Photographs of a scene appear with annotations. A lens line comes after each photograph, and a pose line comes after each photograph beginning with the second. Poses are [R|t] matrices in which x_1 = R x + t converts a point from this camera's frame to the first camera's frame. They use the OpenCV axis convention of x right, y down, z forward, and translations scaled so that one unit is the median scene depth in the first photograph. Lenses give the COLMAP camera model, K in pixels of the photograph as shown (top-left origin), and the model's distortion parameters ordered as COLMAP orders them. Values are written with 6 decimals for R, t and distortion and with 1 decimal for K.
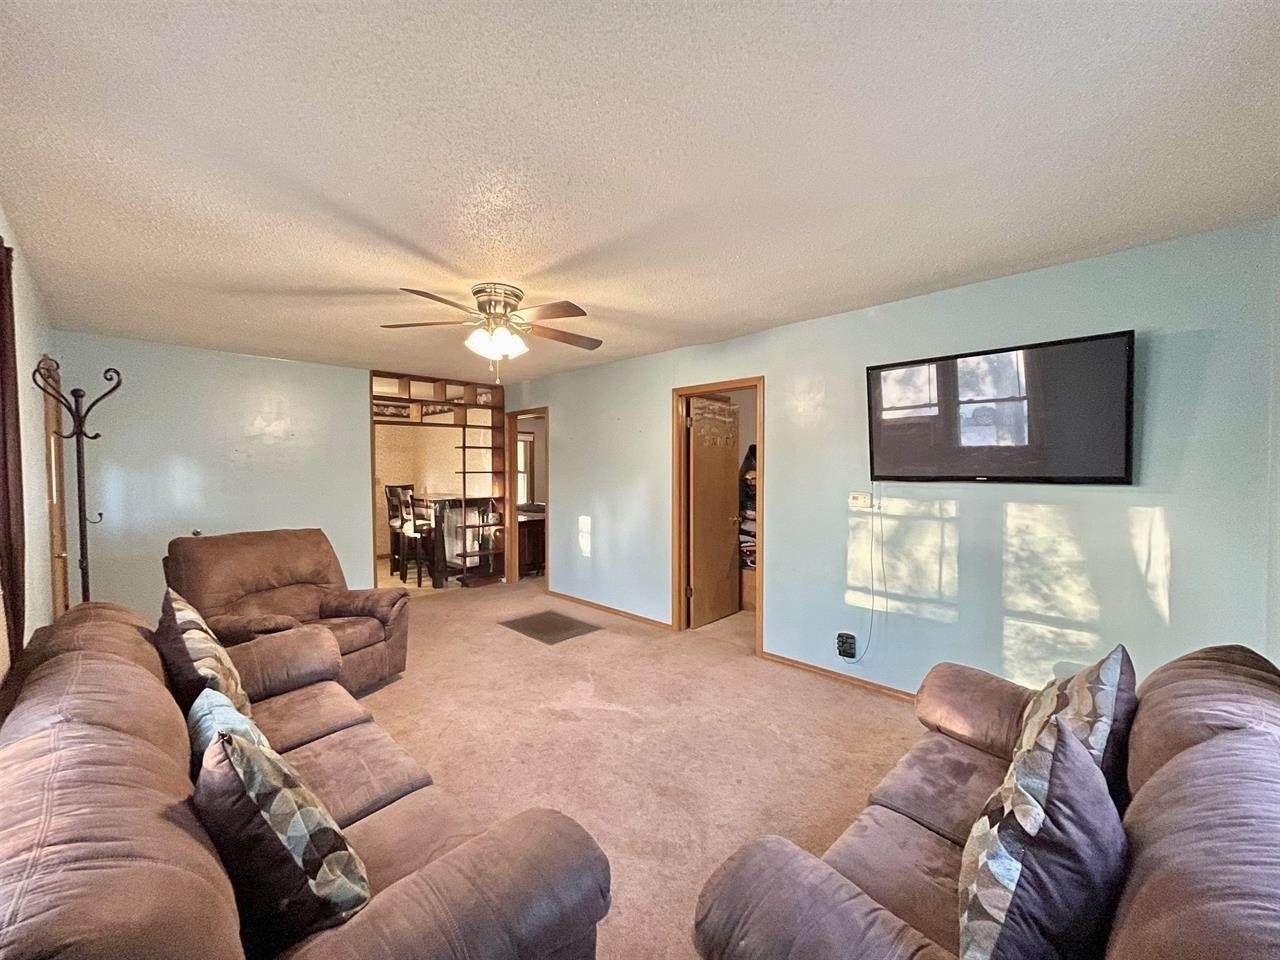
lens RADIAL K [[513.7, 0, 641.7], [0, 513.7, 478.3], [0, 0, 1]] dist [-0.000476, -0.000796]
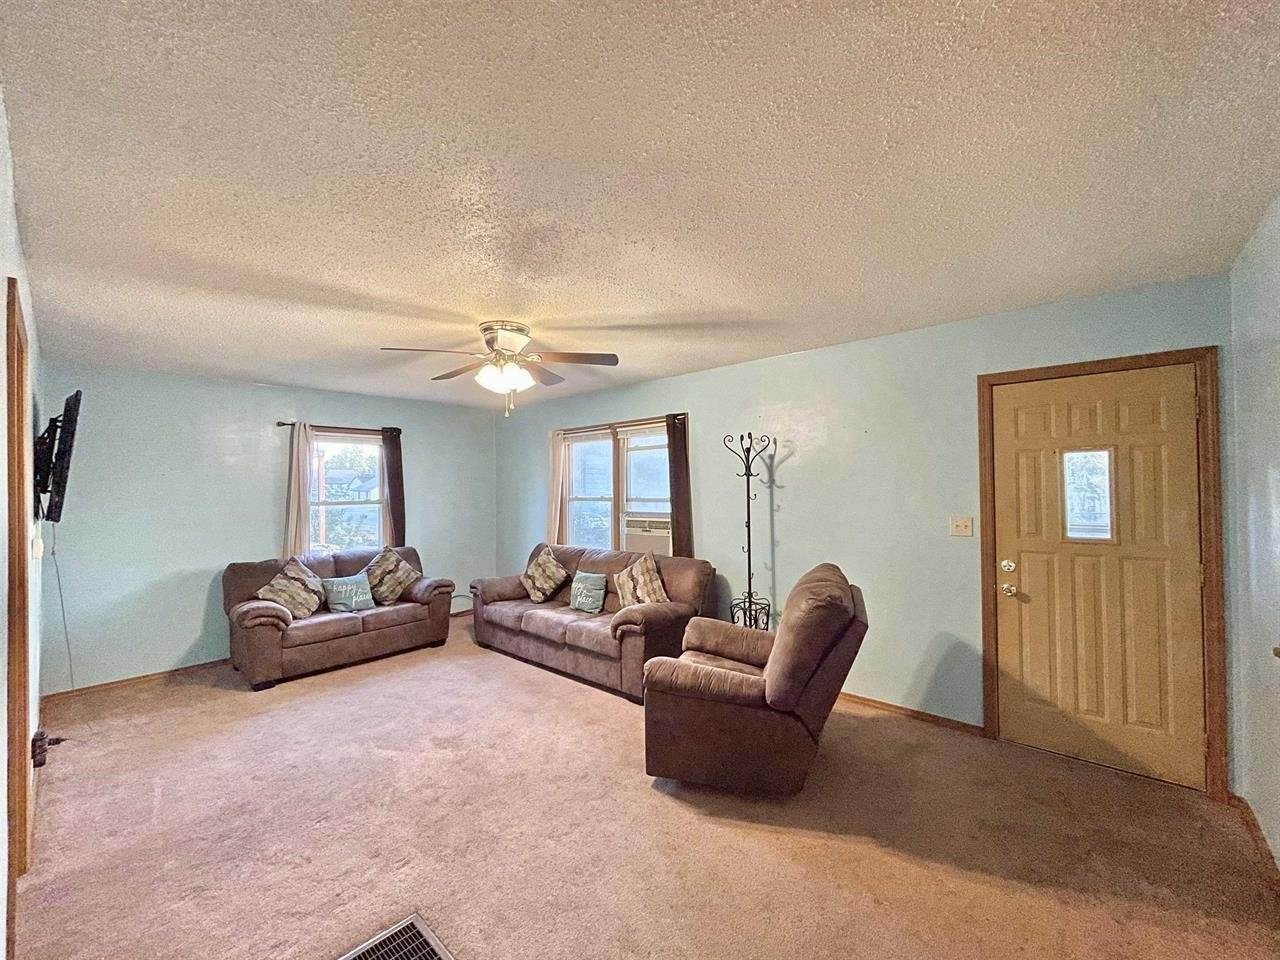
lens RADIAL K [[518.2, 0, 640.0], [0, 518.2, 480.0], [0, 0, 1]] dist [0.004711, -0.001063]
pose [[-0.998772, 0.010720, -0.048372, -0.440669], [0.010394, 0.999922, 0.006992, -0.054755], [0.048443, 0.006481, -0.998805, 1.819527]]
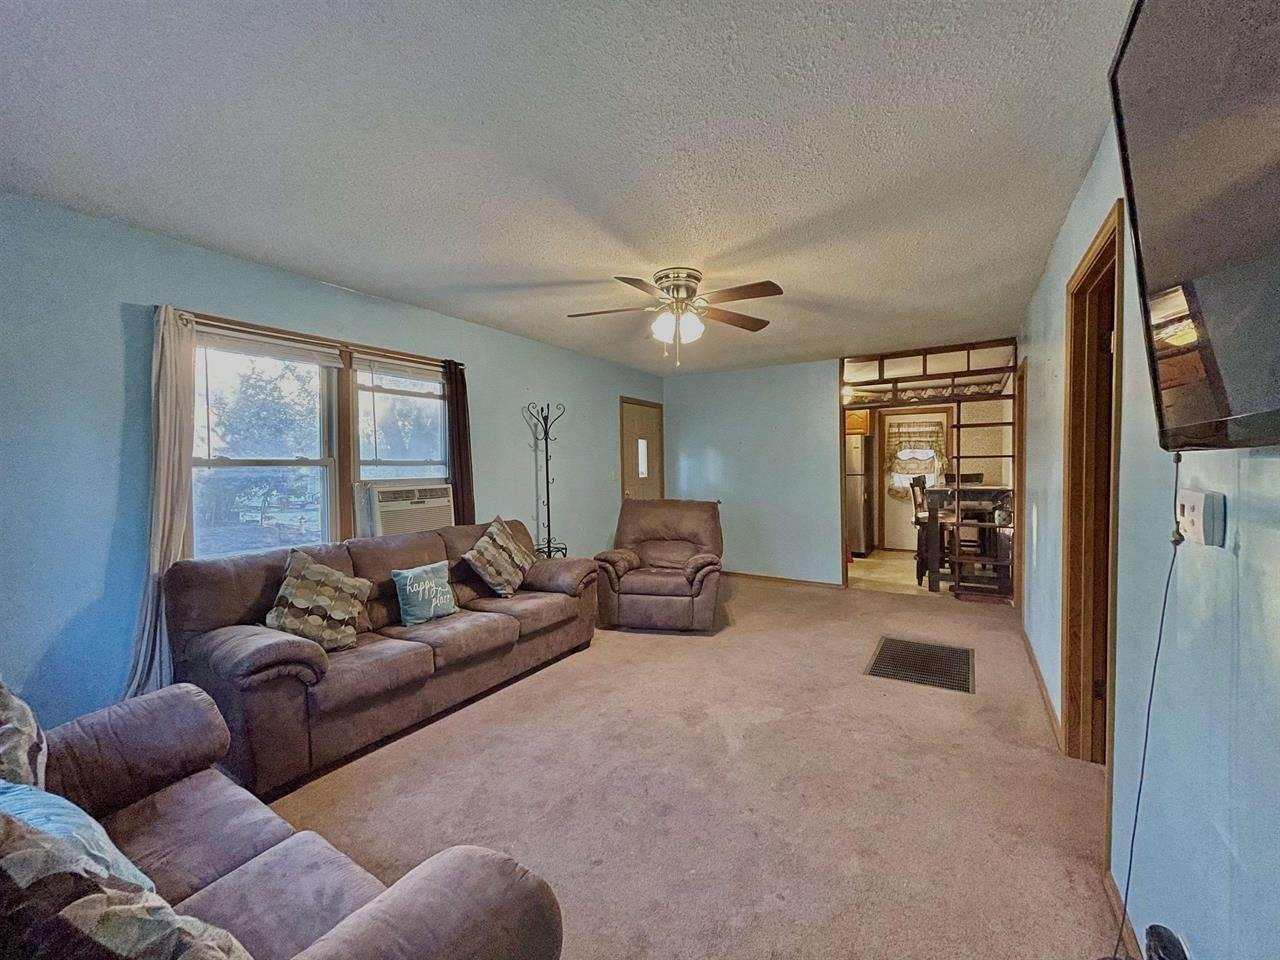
lens RADIAL K [[515.8, 0, 638.9], [0, 515.8, 485.4], [0, 0, 1]] dist [-0.000977, -0.000209]
pose [[0.216824, 0.030640, -0.975730, 0.628174], [-0.006707, 0.999530, 0.029897, 0.023078], [0.976188, 0.000062, 0.216927, 0.627292]]
